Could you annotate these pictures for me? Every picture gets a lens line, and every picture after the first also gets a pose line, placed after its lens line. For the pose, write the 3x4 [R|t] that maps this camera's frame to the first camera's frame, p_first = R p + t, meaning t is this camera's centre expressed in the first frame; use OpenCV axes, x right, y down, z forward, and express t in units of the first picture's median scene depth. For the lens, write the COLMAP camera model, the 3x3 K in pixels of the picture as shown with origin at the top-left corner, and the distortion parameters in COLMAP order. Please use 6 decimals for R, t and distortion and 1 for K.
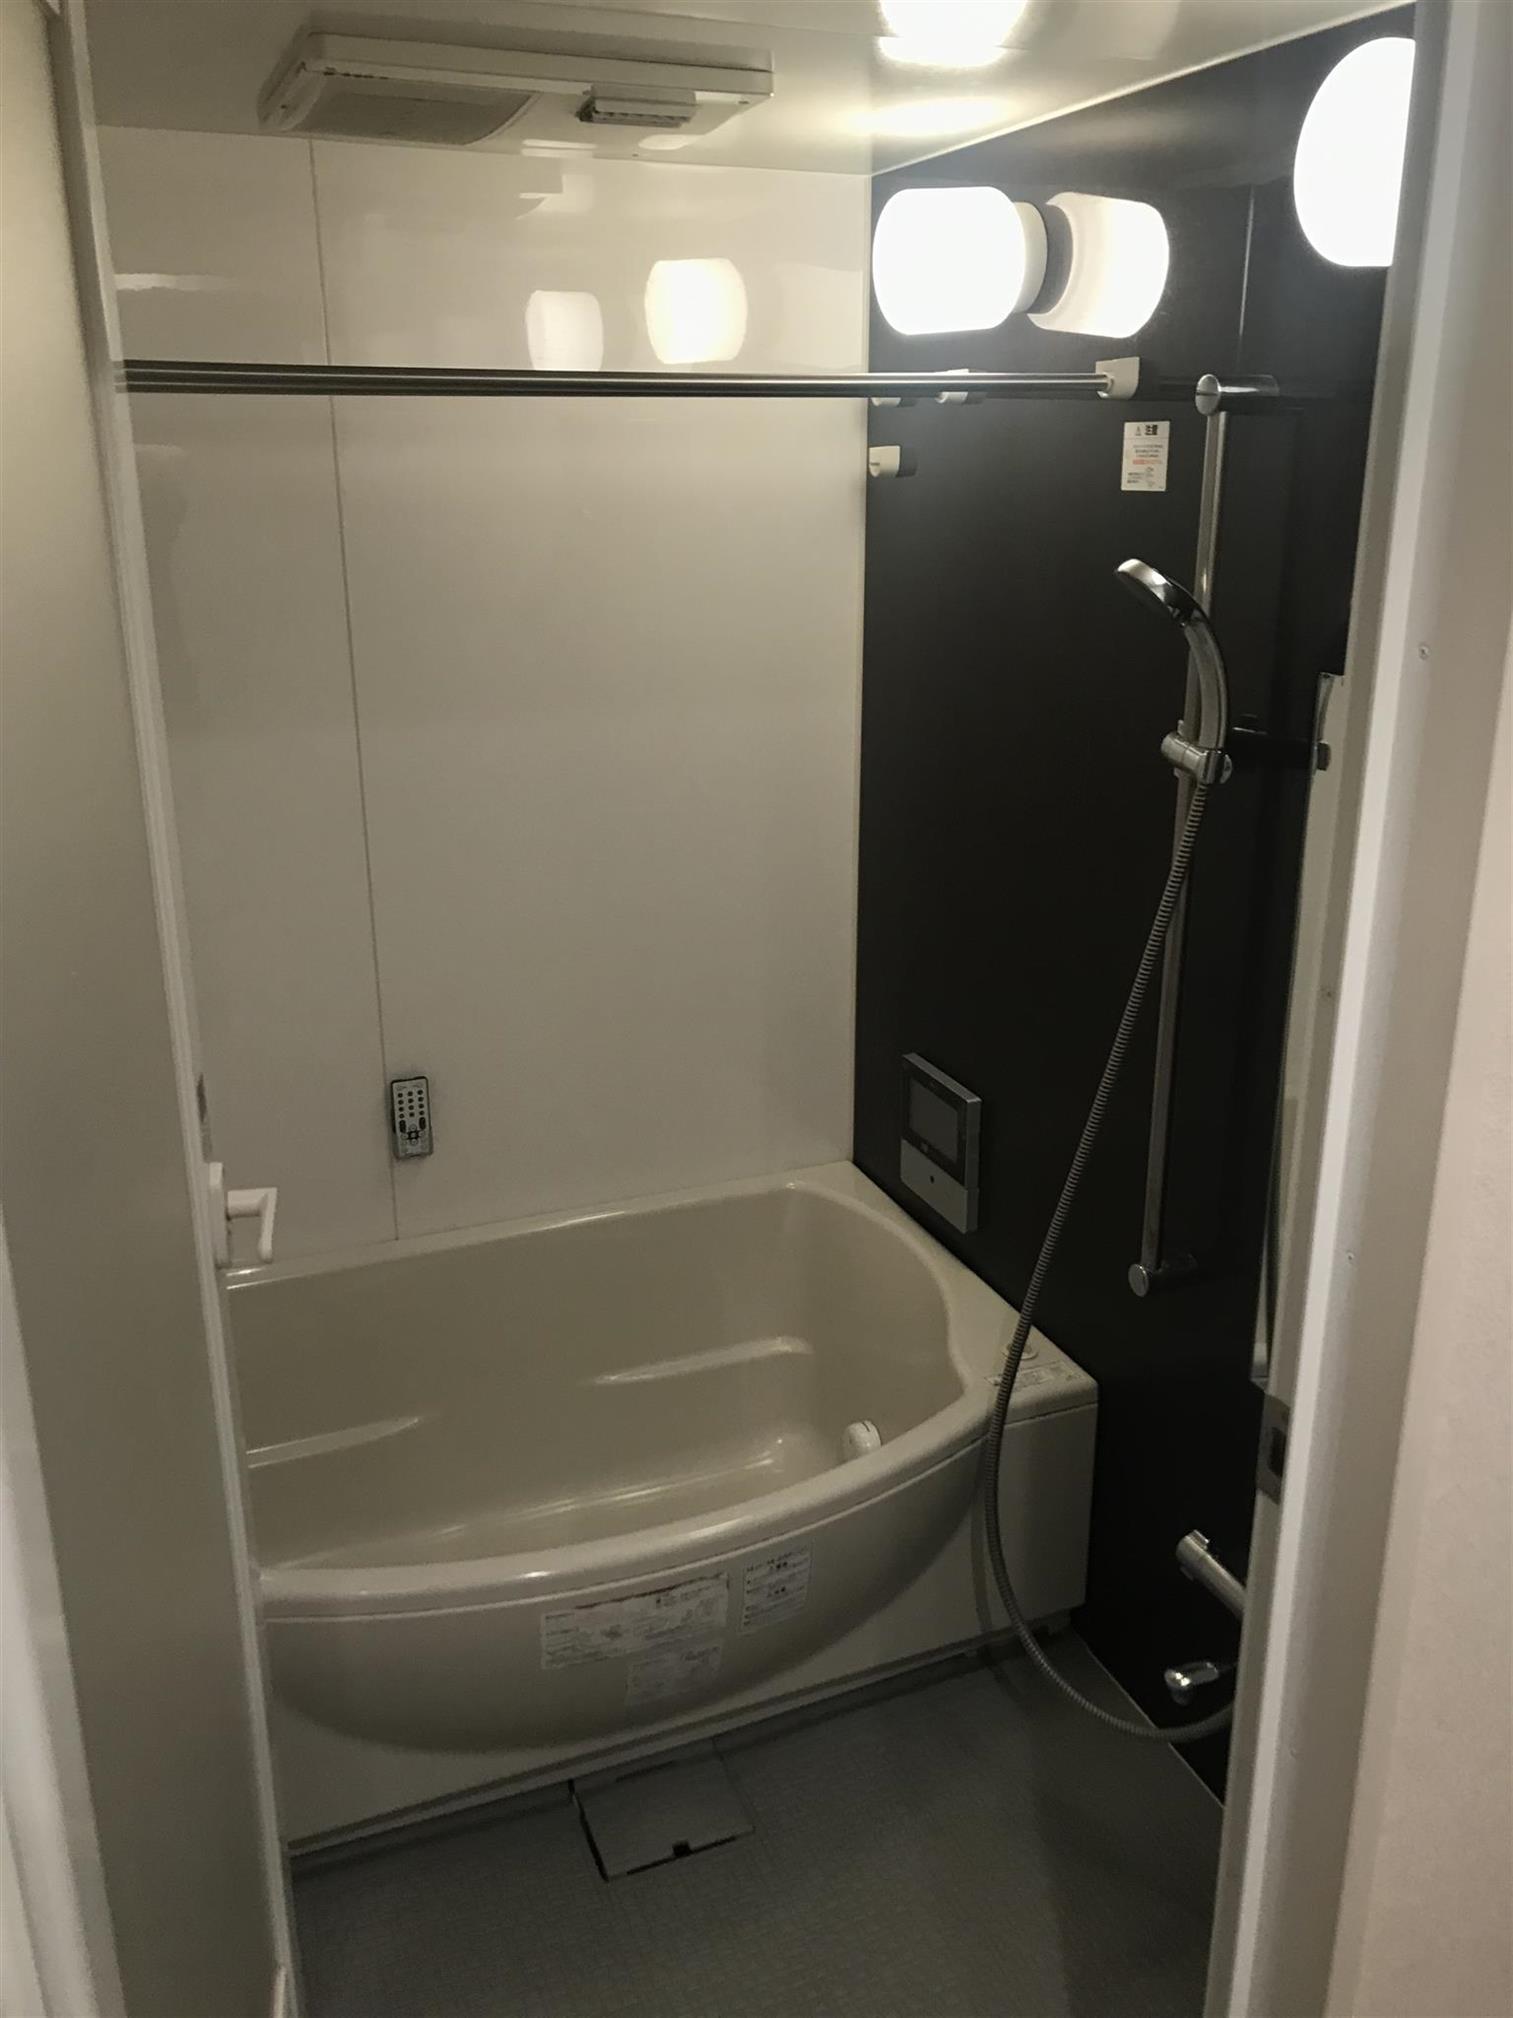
lens RADIAL K [[1668.8, 0, 756.5], [0, 1668.8, 1009.0], [0, 0, 1]] dist [0.030854, -0.013008]
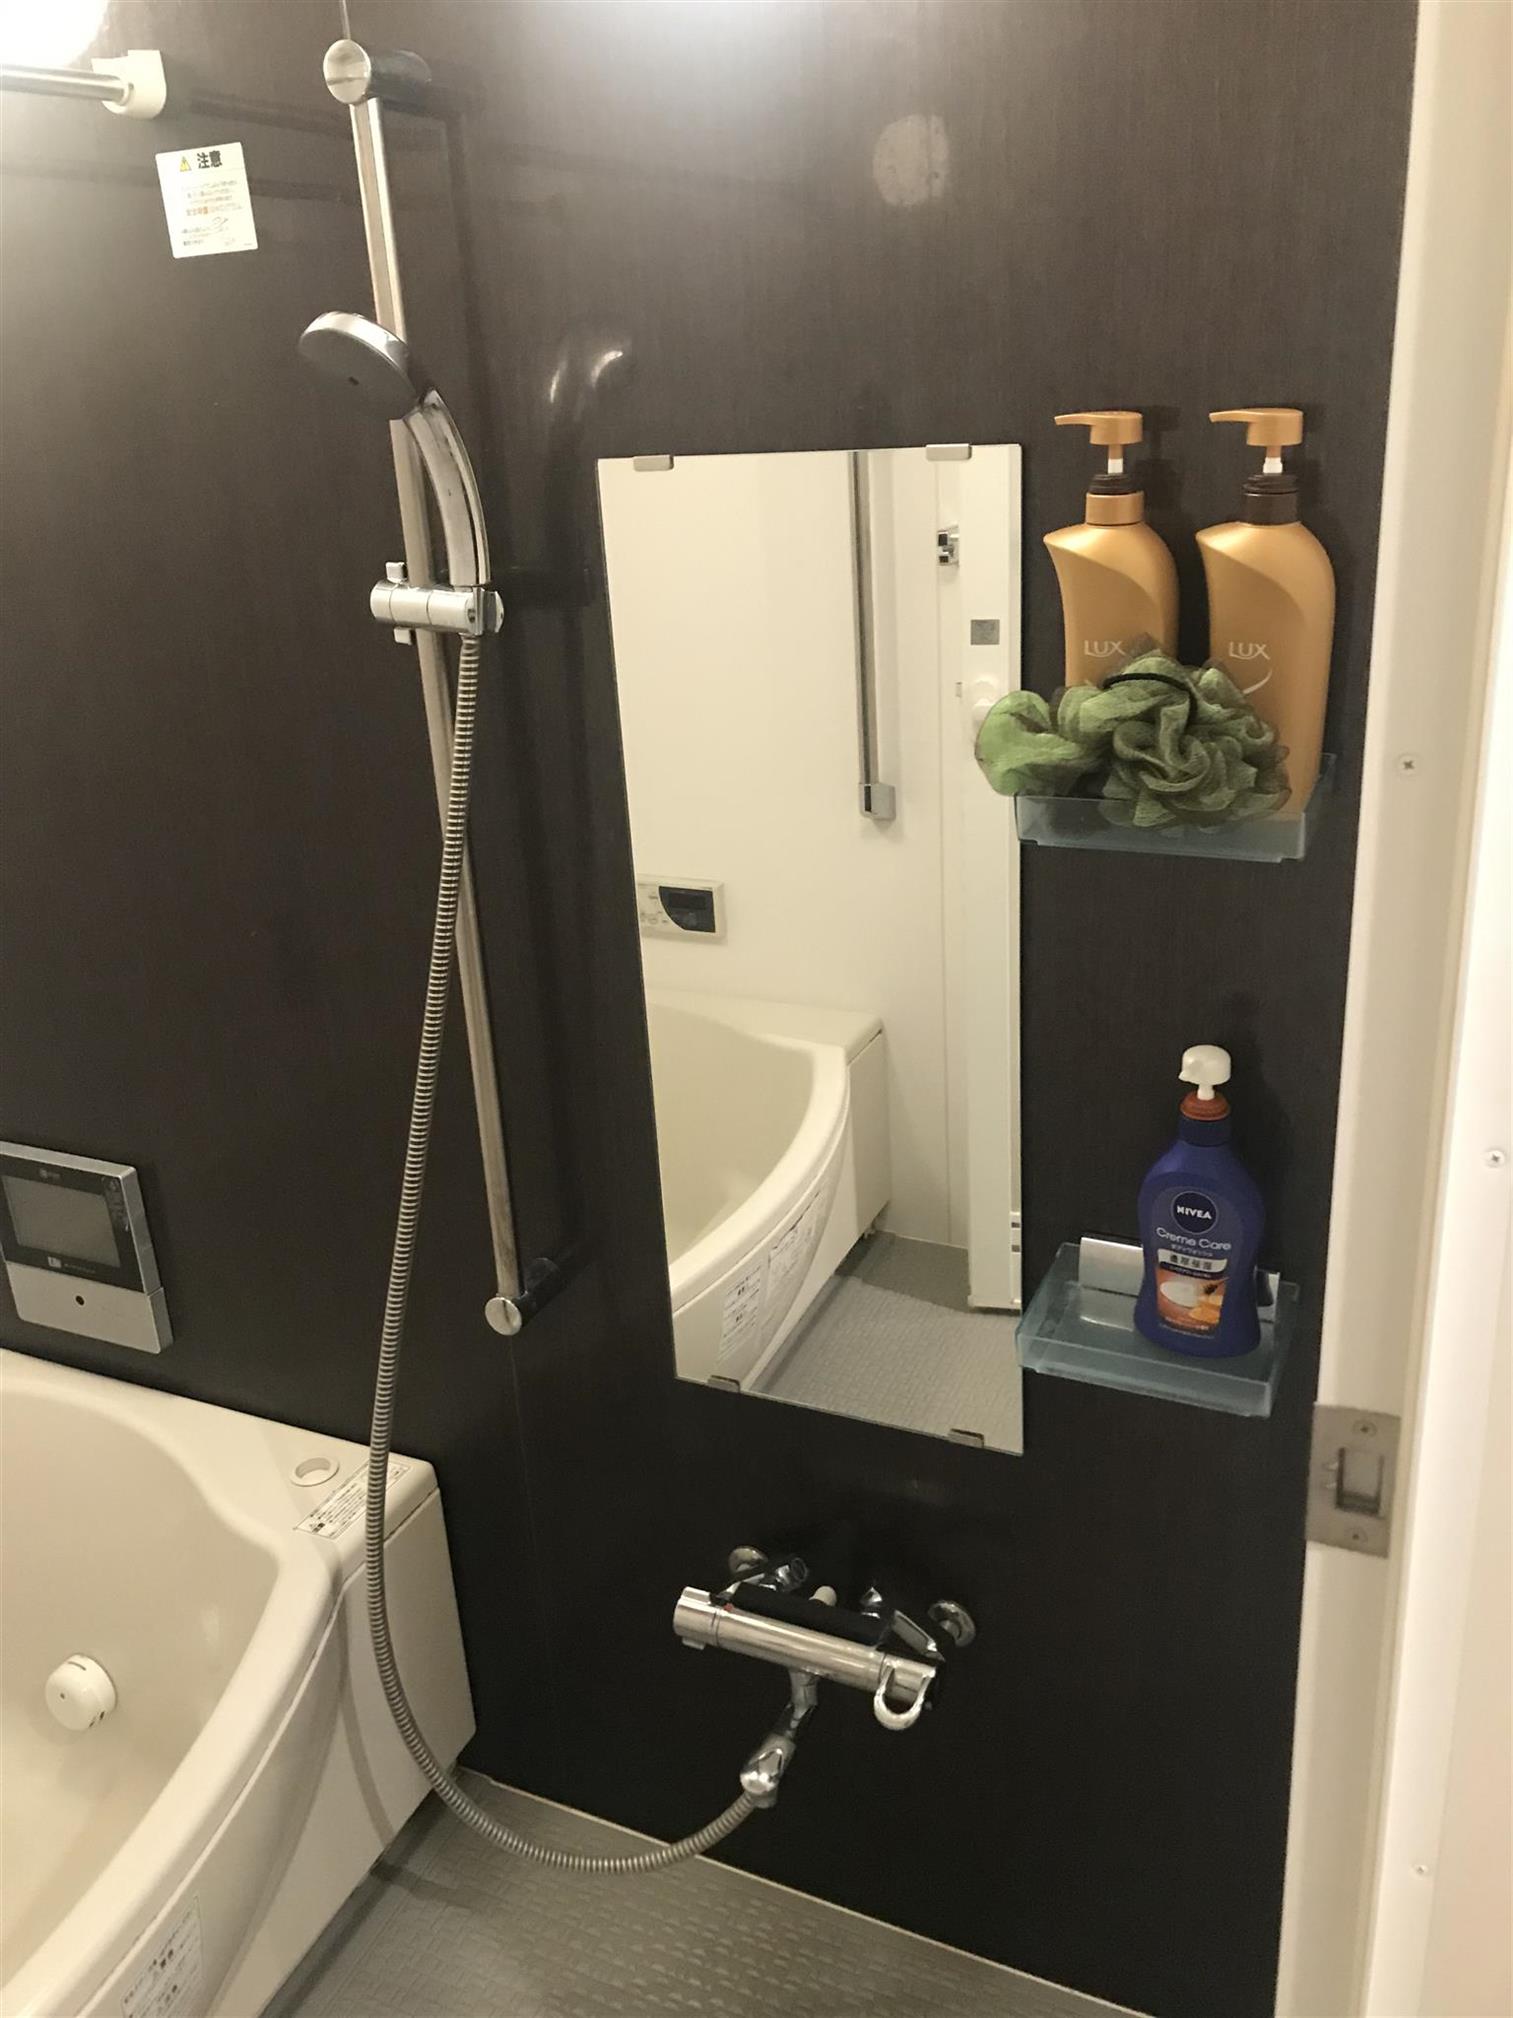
lens RADIAL K [[1668.8, 0, 756.5], [0, 1668.8, 1009.0], [0, 0, 1]] dist [0.030854, -0.013008]
pose [[0.734533, -0.272390, 0.621502, -0.125506], [0.263092, 0.958573, 0.109181, -0.024979], [-0.625494, 0.083315, 0.775767, 0.343536]]
